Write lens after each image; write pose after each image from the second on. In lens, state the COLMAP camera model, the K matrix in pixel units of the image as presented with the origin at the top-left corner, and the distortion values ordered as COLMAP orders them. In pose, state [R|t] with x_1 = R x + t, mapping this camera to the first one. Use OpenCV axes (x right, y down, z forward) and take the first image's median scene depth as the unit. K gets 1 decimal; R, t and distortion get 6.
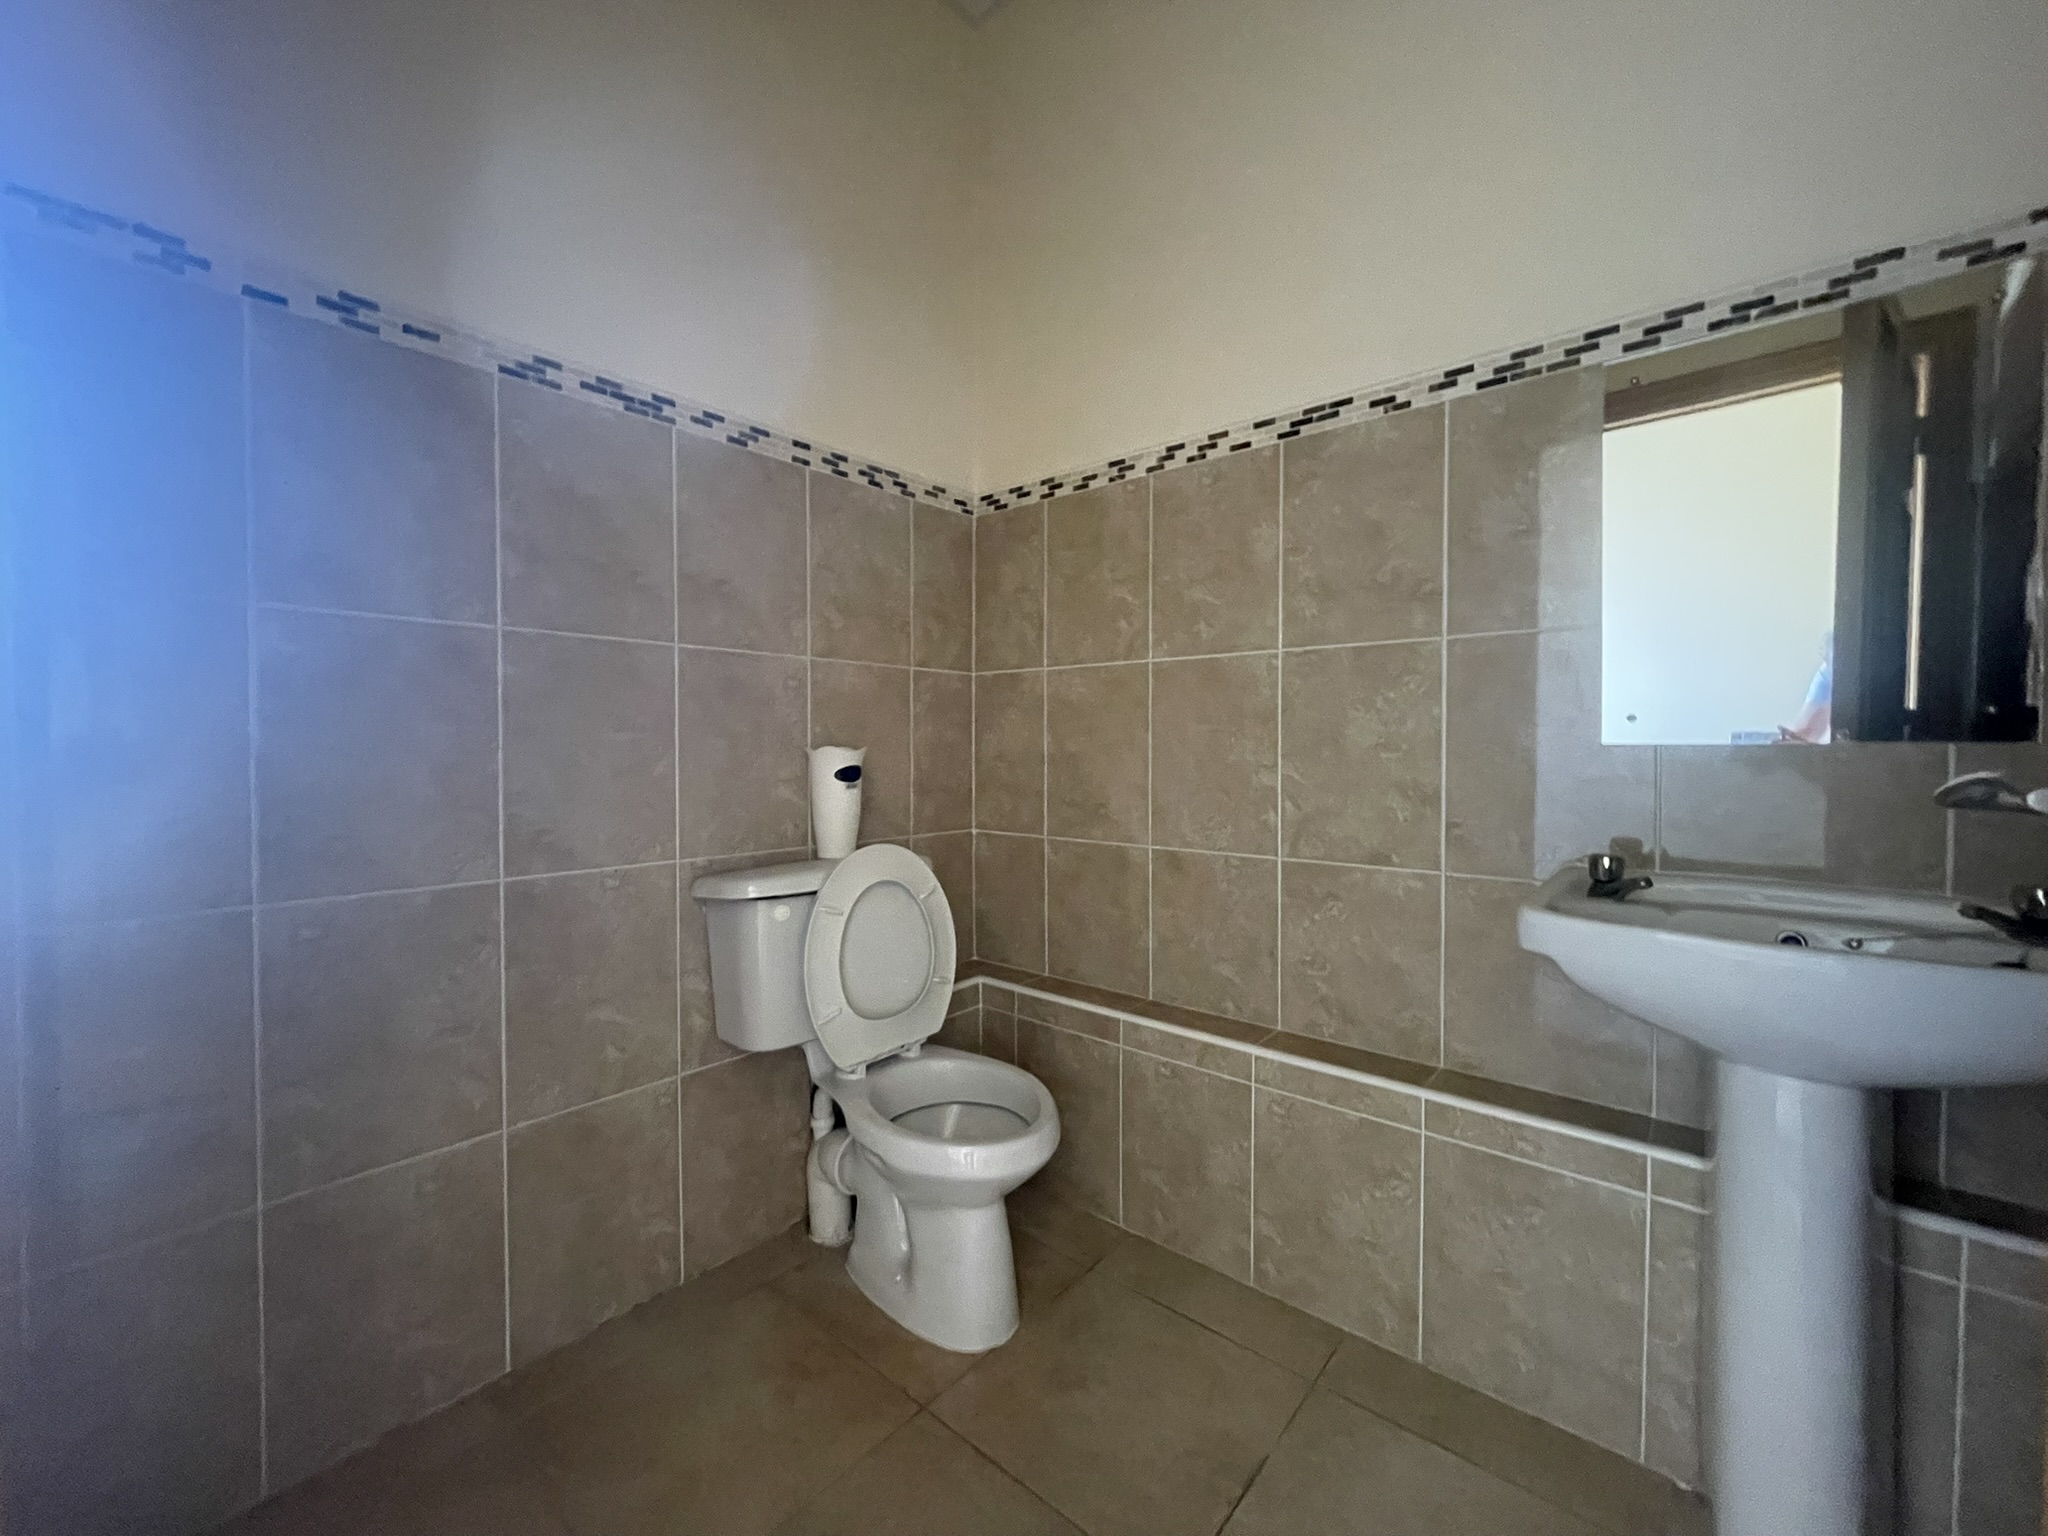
lens RADIAL K [[821.3, 0, 1025.9], [0, 821.3, 761.5], [0, 0, 1]] dist [-0.004991, 0.000767]
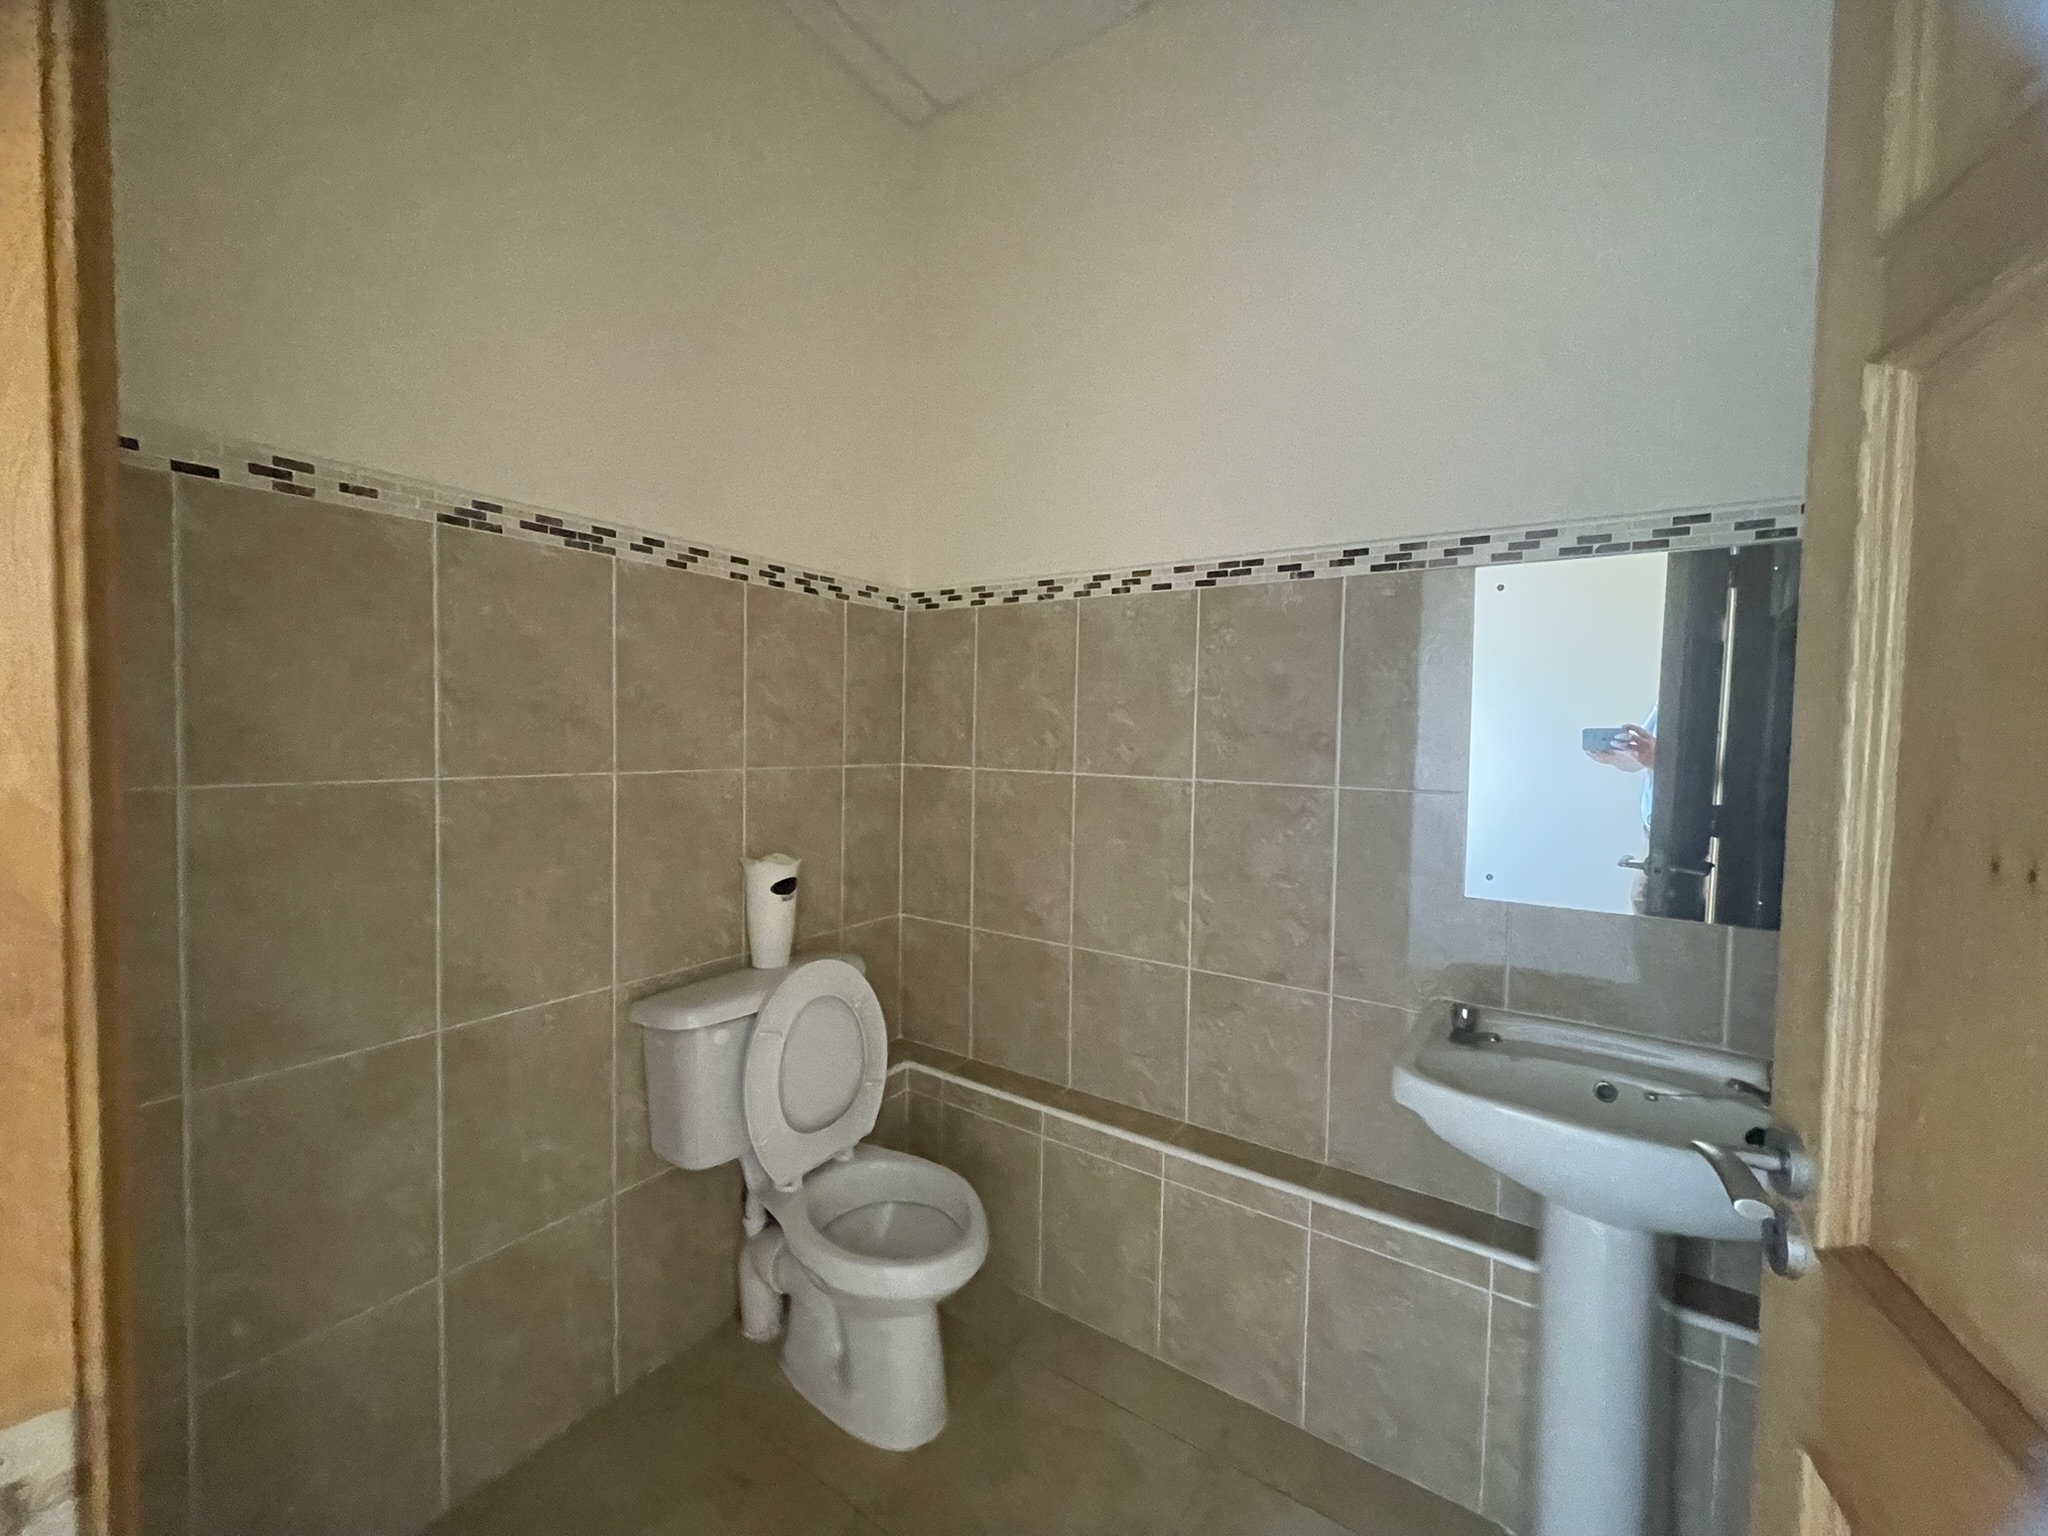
lens RADIAL K [[821.3, 0, 1026.3], [0, 821.3, 767.5], [0, 0, 1]] dist [-0.004991, 0.000767]
pose [[0.993451, 0.014324, 0.113354, -0.039169], [-0.016577, 0.999683, 0.018954, -0.186651], [-0.113047, -0.020709, 0.993374, -0.064499]]
